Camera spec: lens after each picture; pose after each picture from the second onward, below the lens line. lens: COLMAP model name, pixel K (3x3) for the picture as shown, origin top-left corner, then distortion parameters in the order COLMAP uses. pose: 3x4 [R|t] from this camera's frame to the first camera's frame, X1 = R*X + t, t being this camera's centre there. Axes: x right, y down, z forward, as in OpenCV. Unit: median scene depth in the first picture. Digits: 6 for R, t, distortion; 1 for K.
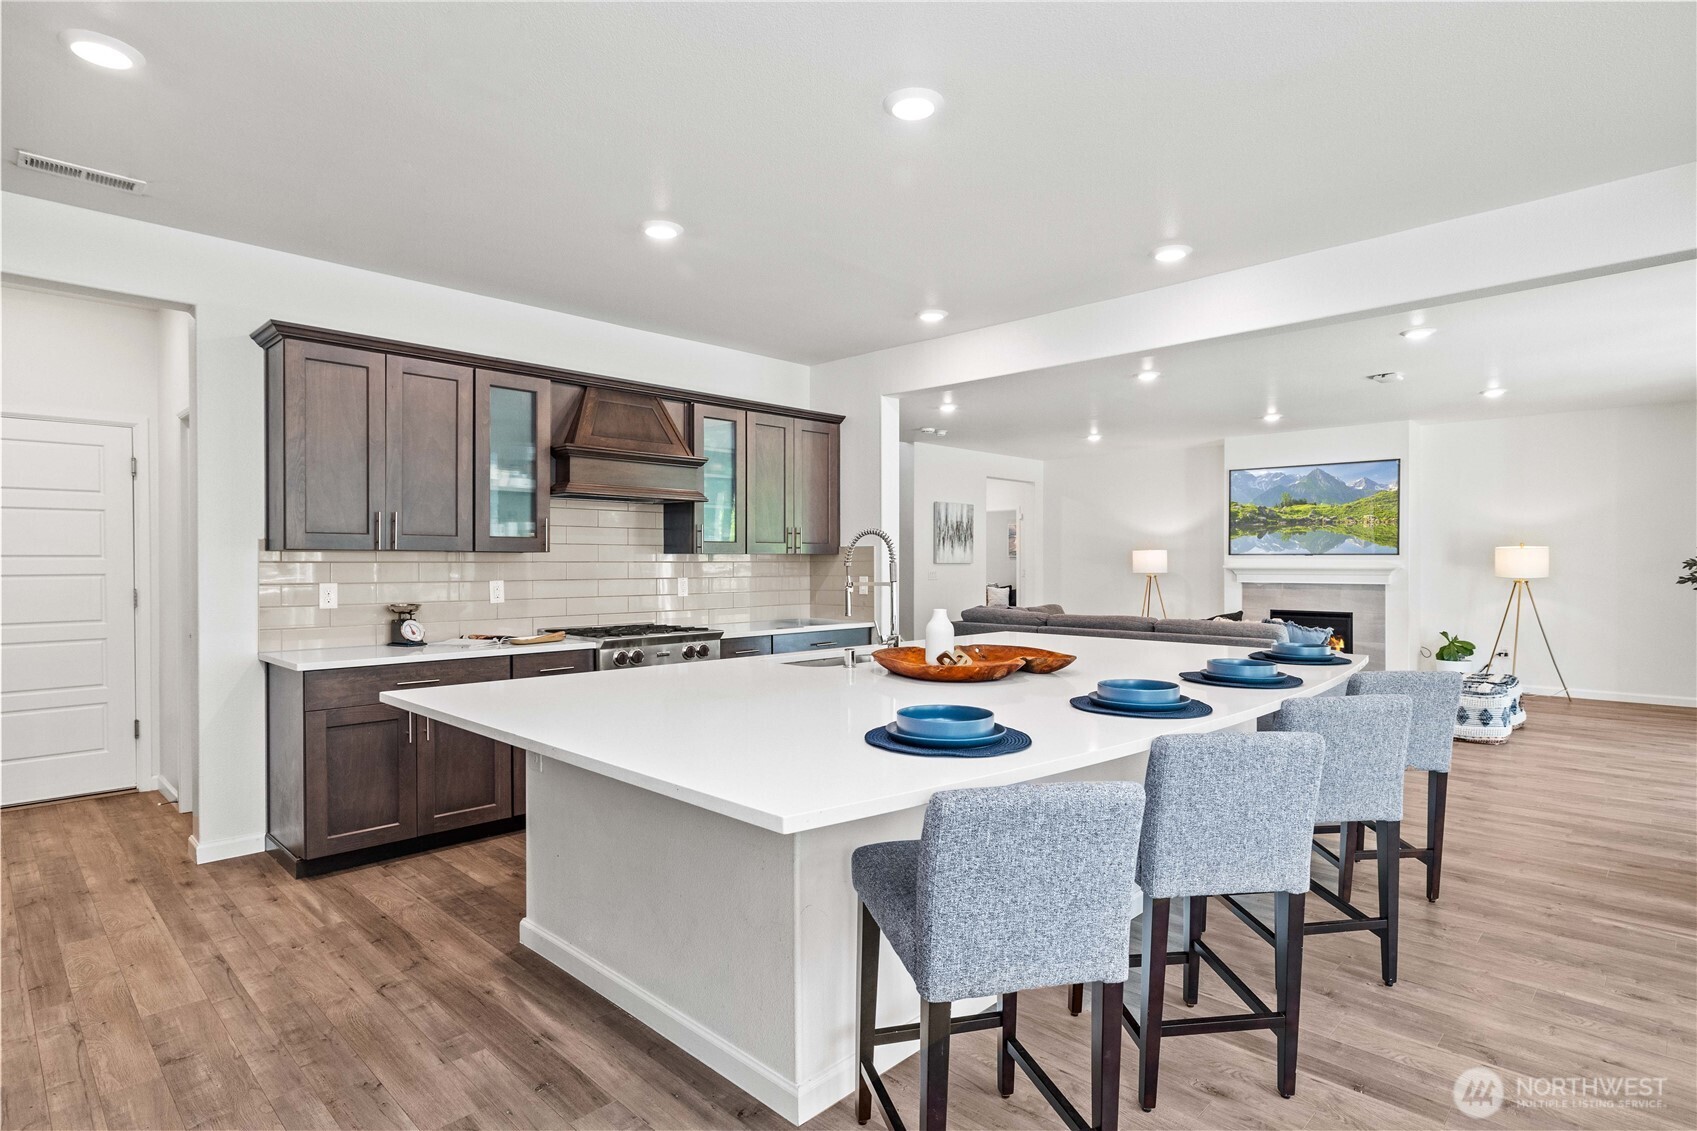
lens RADIAL K [[887.0, 0, 848.5], [0, 887.0, 565.5], [0, 0, 1]] dist [-0.001874, 0.000016]
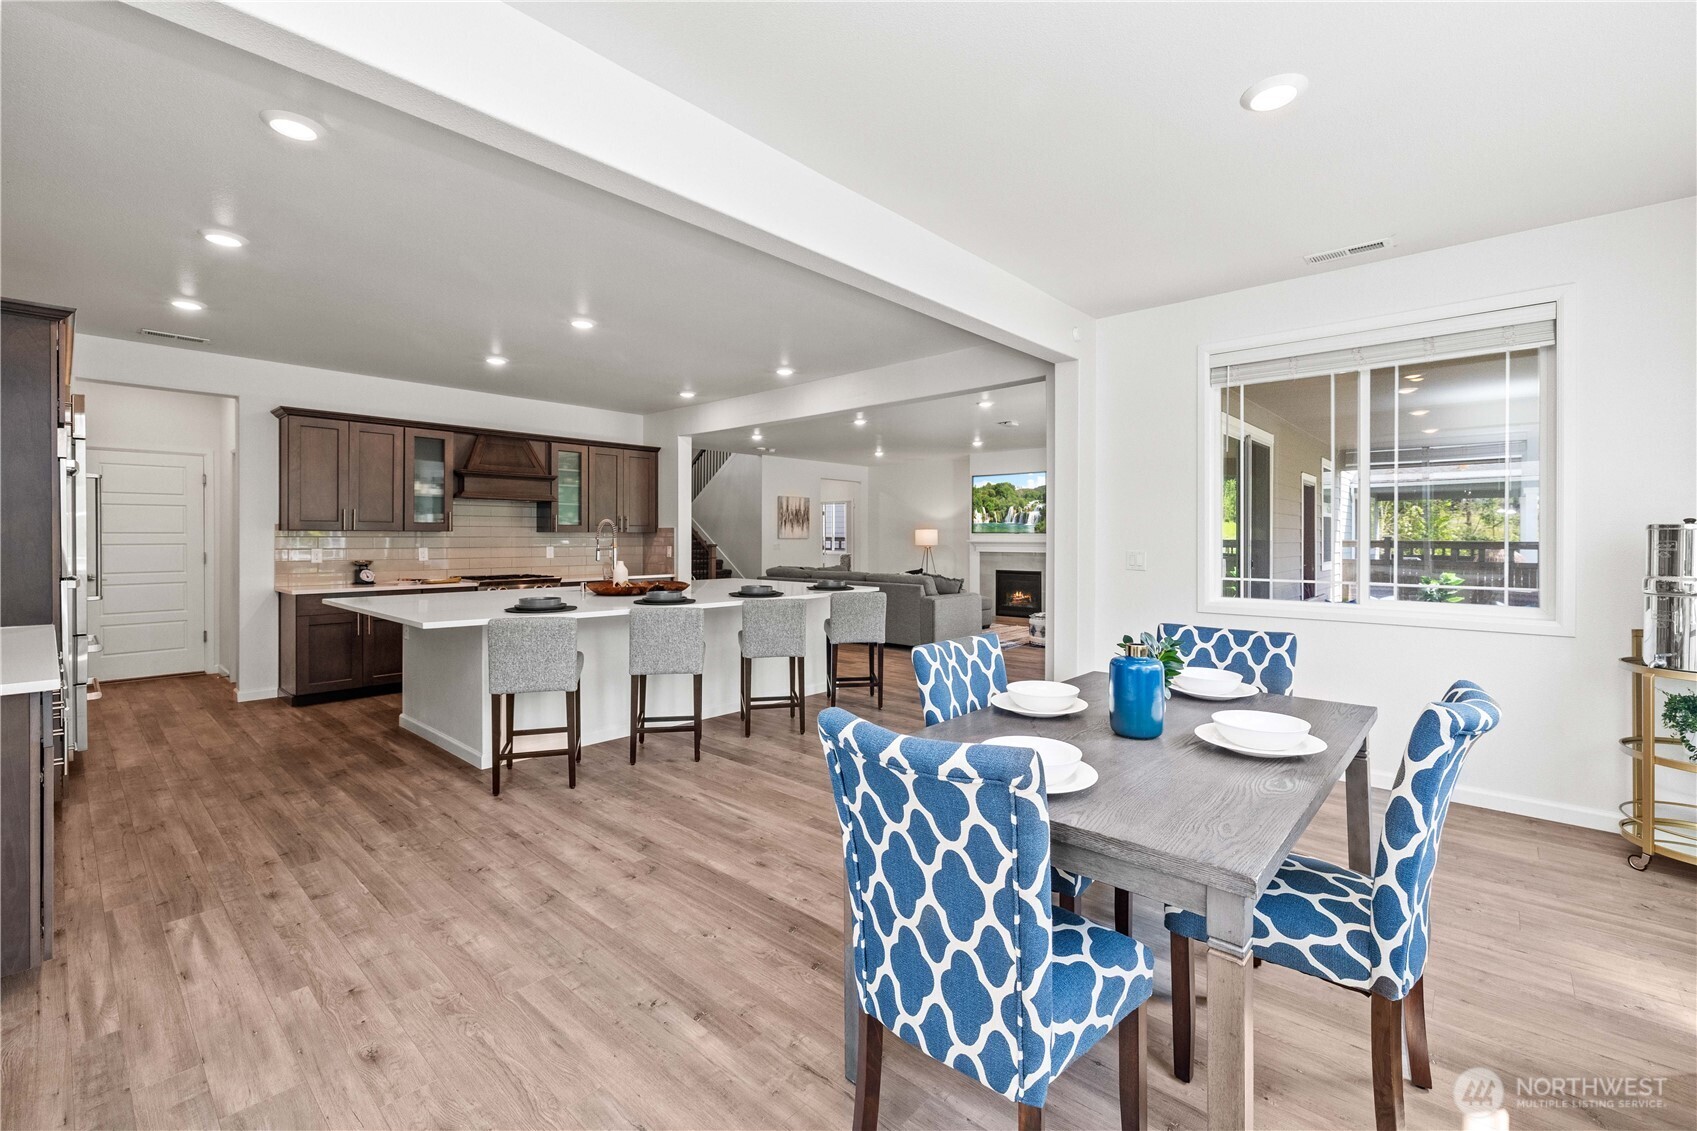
lens RADIAL K [[722.4, 0, 845.1], [0, 722.4, 536.9], [0, 0, 1]] dist [0.000603, 0.000234]
pose [[0.999121, 0.002542, 0.041837, 0.374211], [-0.002363, 0.999988, -0.004318, -0.000024], [-0.041847, 0.004215, 0.999115, -0.448710]]
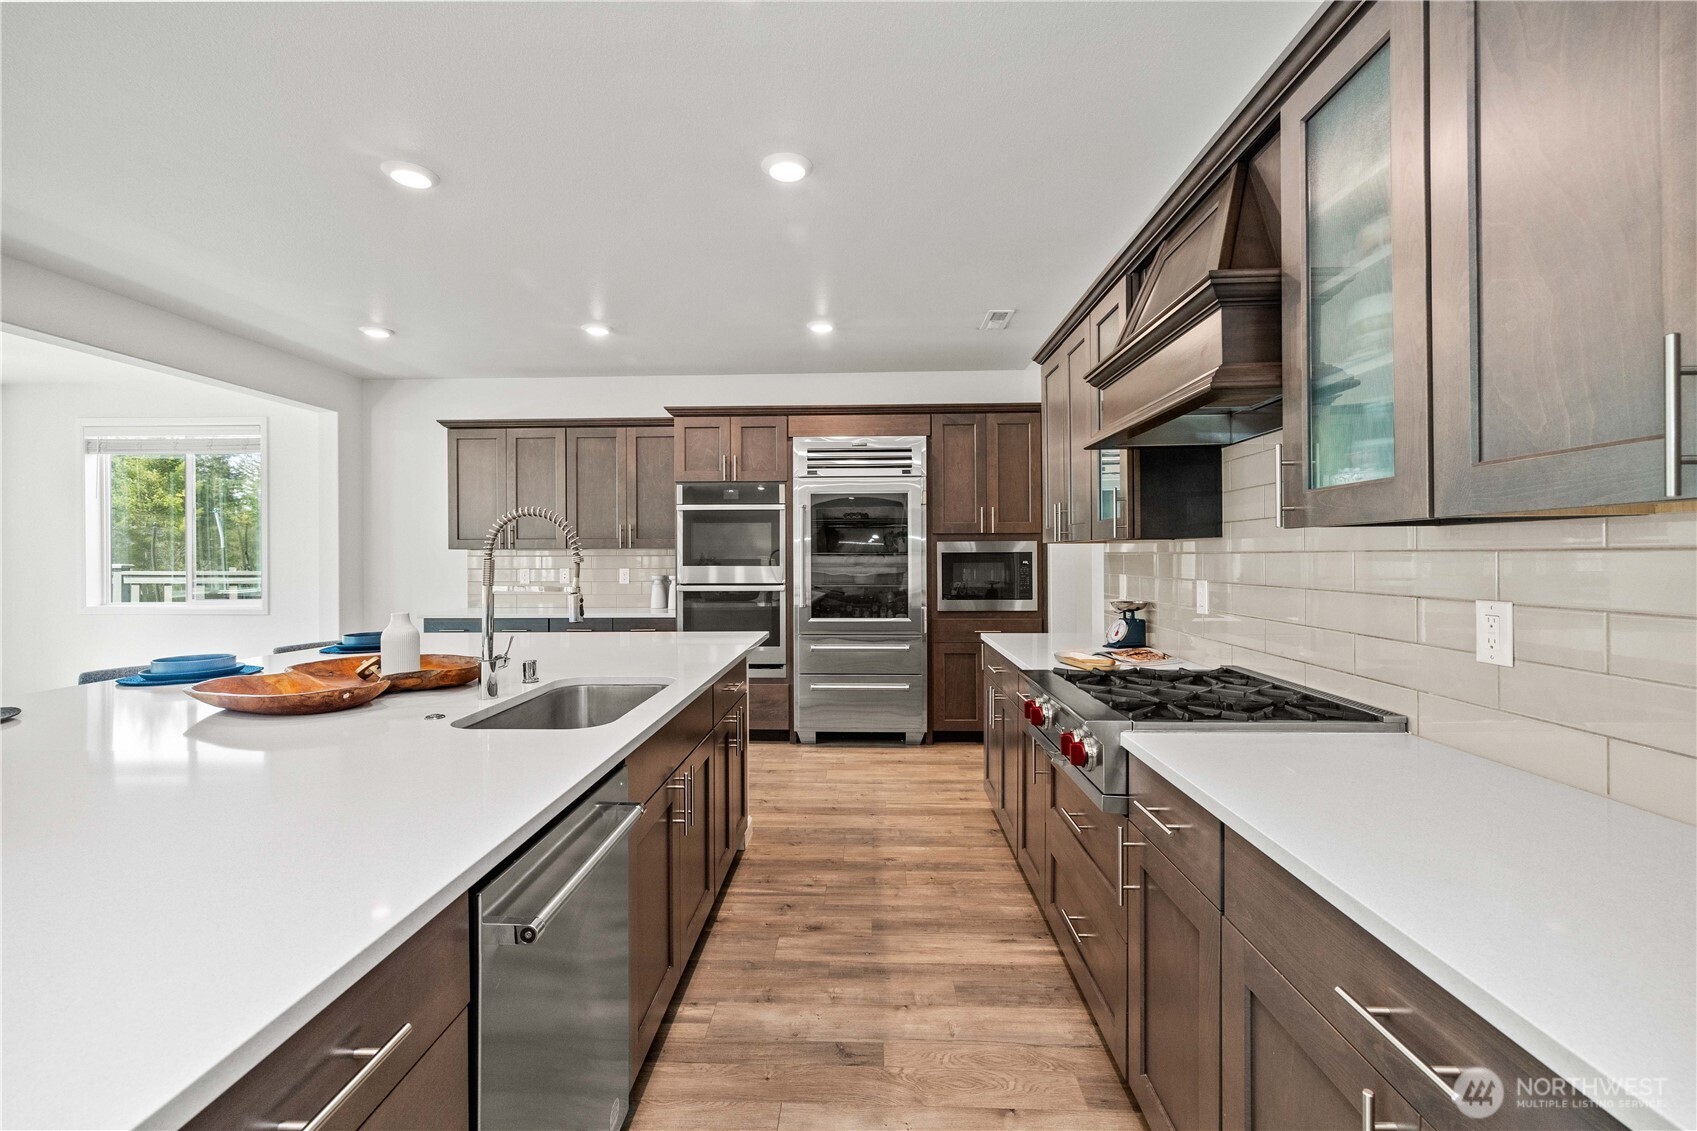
lens RADIAL K [[722.4, 0, 845.1], [0, 722.4, 536.9], [0, 0, 1]] dist [0.000603, 0.000234]
pose [[-0.740019, -0.009614, -0.672518, 0.186304], [0.006867, 0.999738, -0.021847, -0.005918], [0.672551, -0.020785, -0.739759, 1.282694]]
